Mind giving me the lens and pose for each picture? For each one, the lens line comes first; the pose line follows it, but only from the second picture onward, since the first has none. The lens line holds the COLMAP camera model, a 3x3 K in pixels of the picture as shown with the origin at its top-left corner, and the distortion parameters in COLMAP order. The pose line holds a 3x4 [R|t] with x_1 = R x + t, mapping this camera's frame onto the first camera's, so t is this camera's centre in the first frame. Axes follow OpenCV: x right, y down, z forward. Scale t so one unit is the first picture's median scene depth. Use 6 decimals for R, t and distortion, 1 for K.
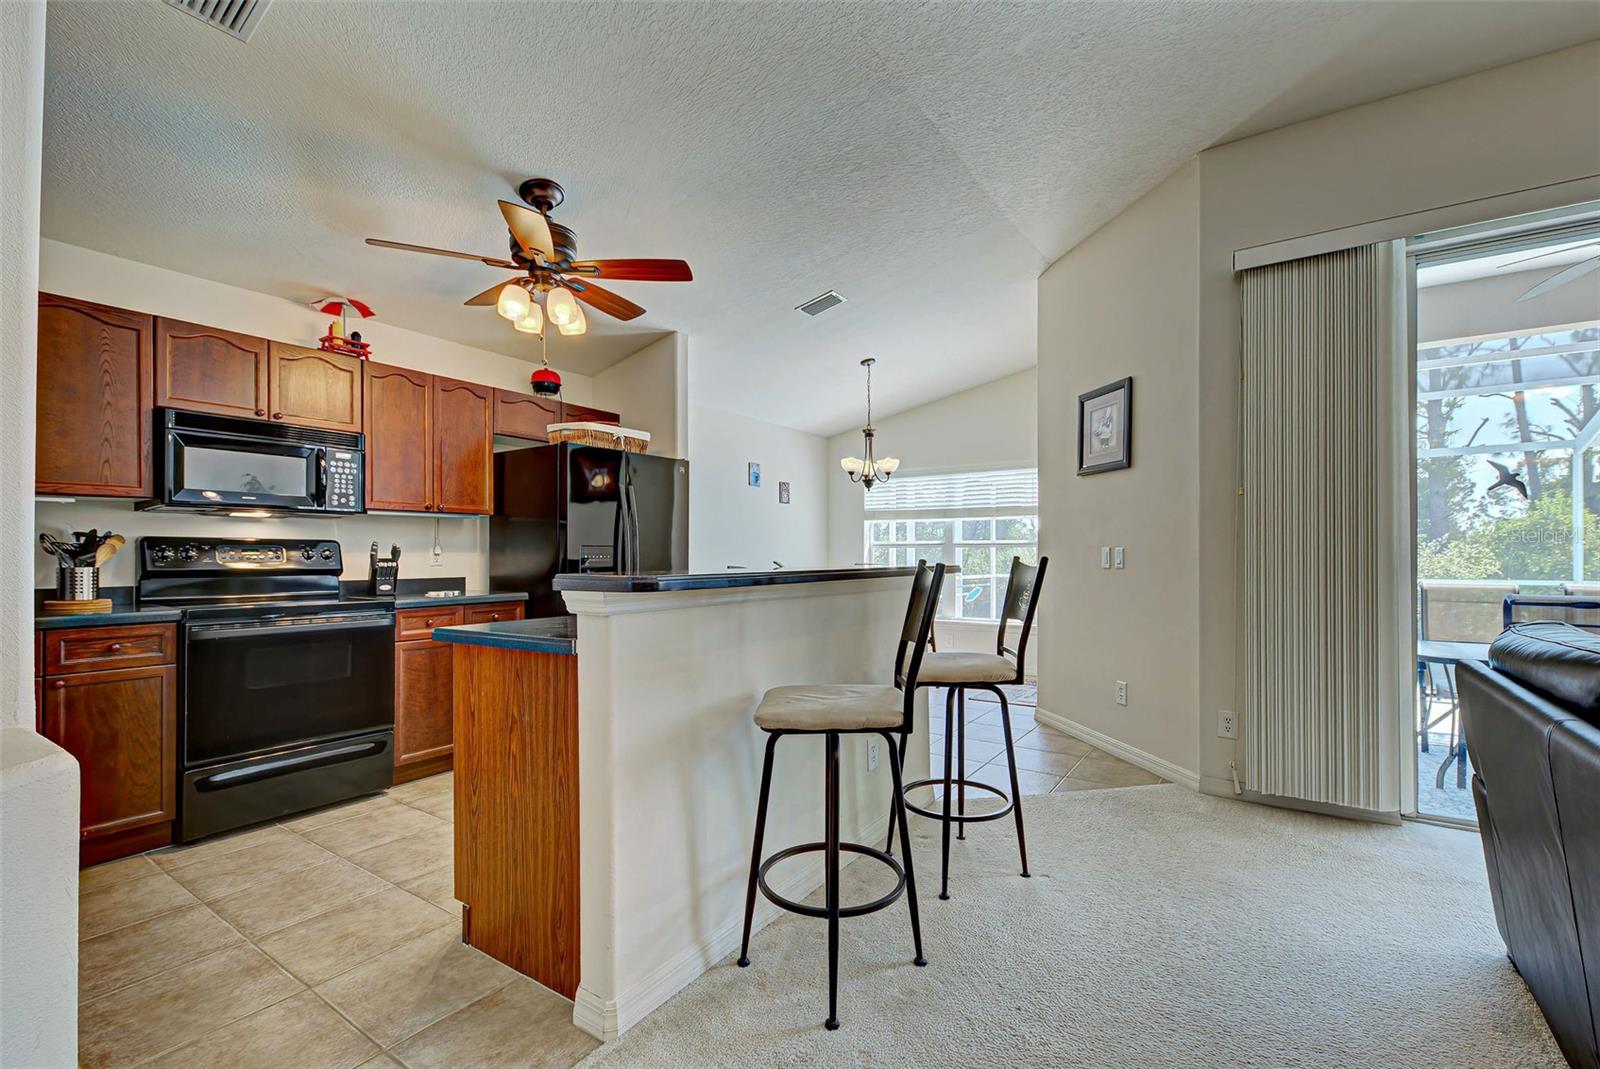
lens RADIAL K [[697.5, 0, 826.6], [0, 697.5, 562.0], [0, 0, 1]] dist [0.012402, -0.005689]
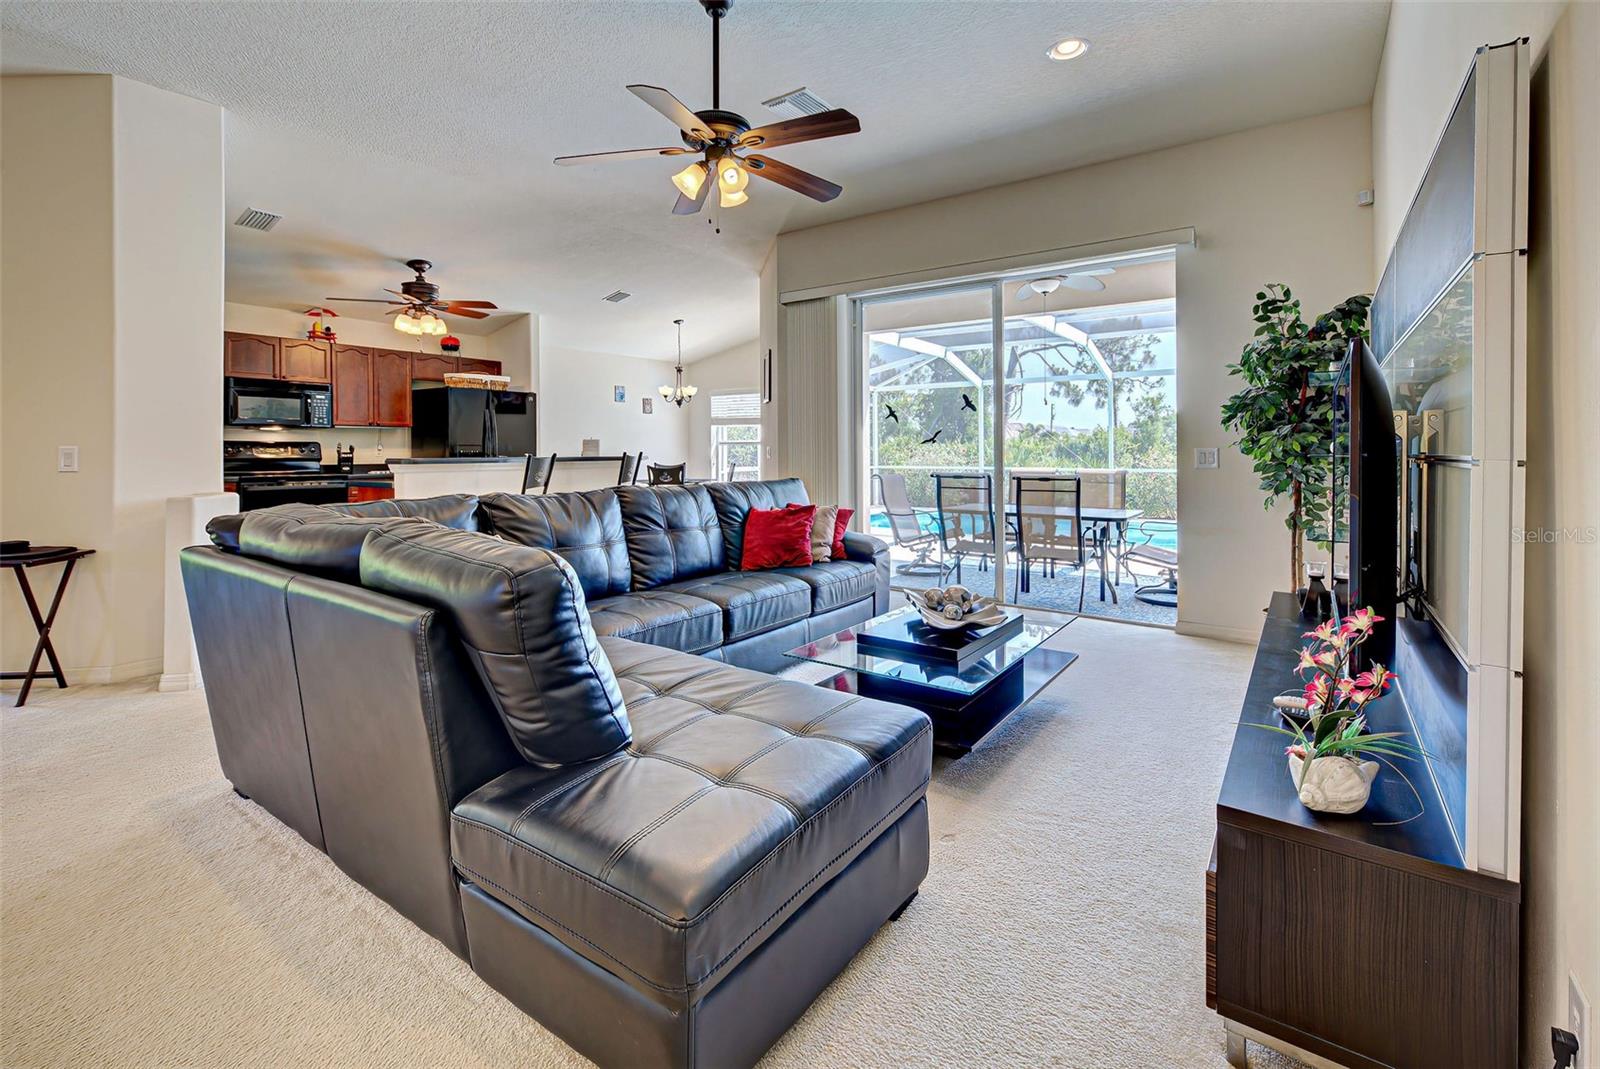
lens RADIAL K [[697.5, 0, 839.4], [0, 697.5, 466.1], [0, 0, 1]] dist [0.012402, -0.005689]
pose [[0.999991, 0.000010, -0.004259, 0.635910], [0.000046, 0.999915, 0.013028, 0.006805], [0.004259, -0.013029, 0.999906, -0.782989]]
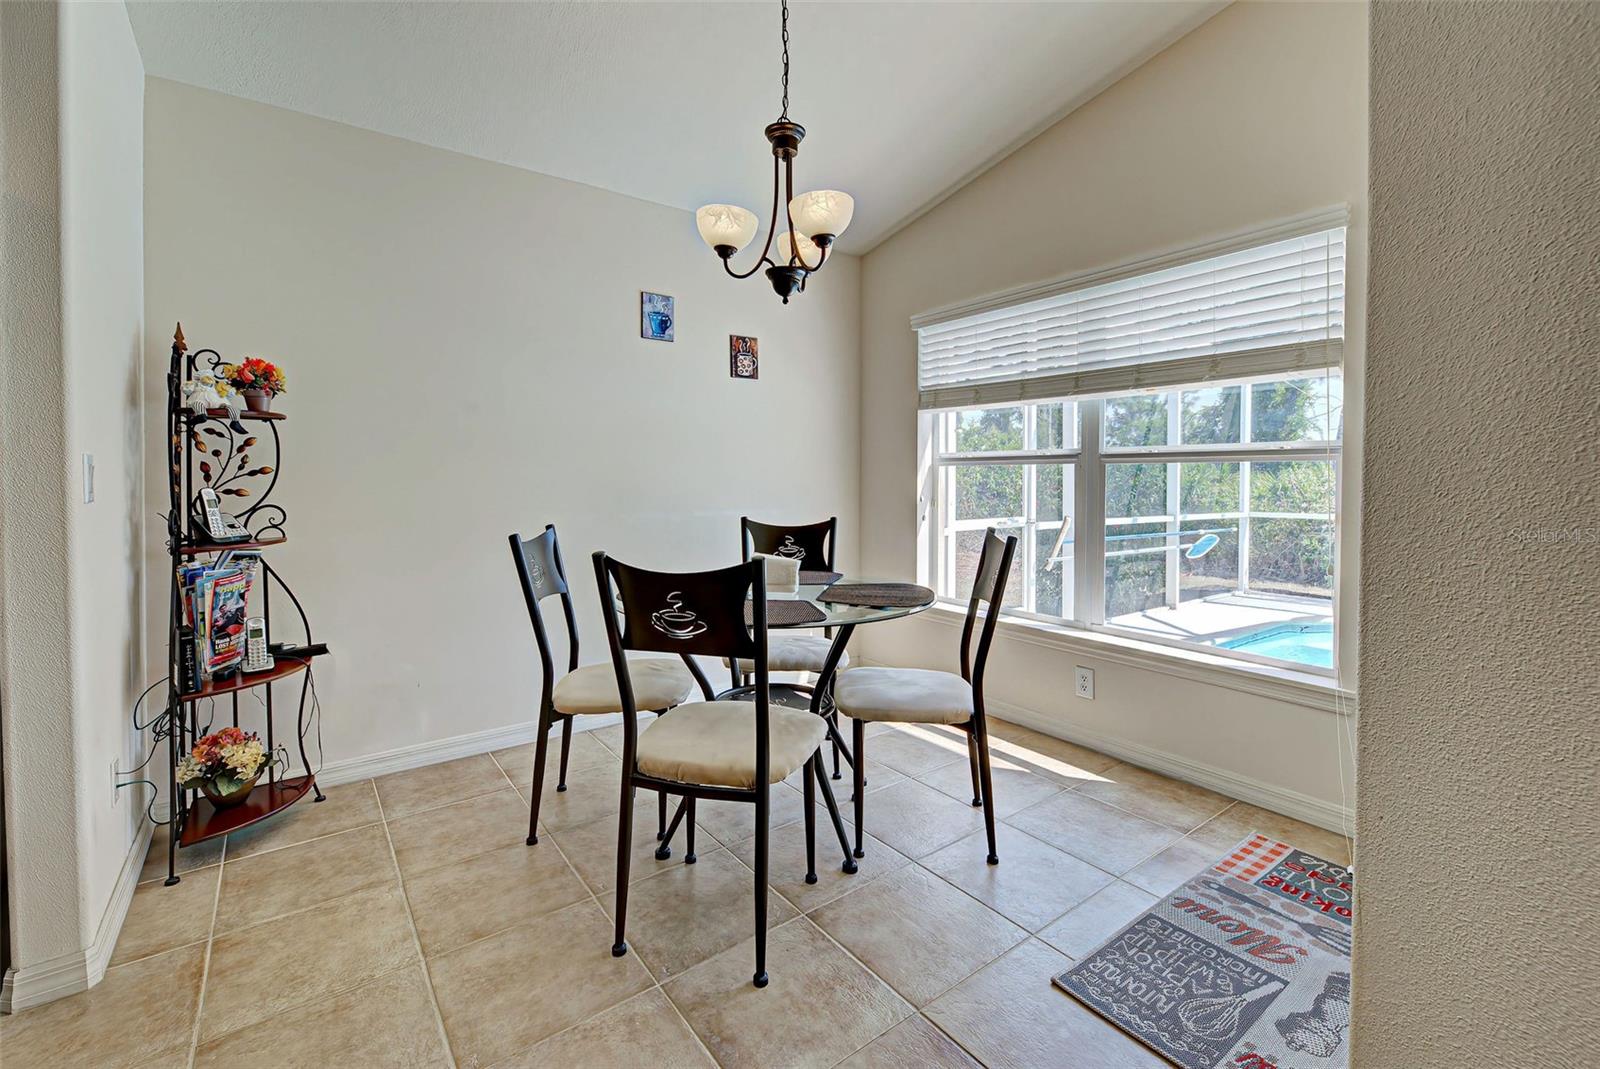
lens RADIAL K [[697.5, 0, 805.2], [0, 697.5, 488.9], [0, 0, 1]] dist [0.012402, -0.005689]
pose [[0.941290, 0.010333, -0.337441, 0.295708], [-0.008887, 0.999944, 0.005830, -0.012278], [0.337483, -0.002489, 0.941328, 1.023606]]
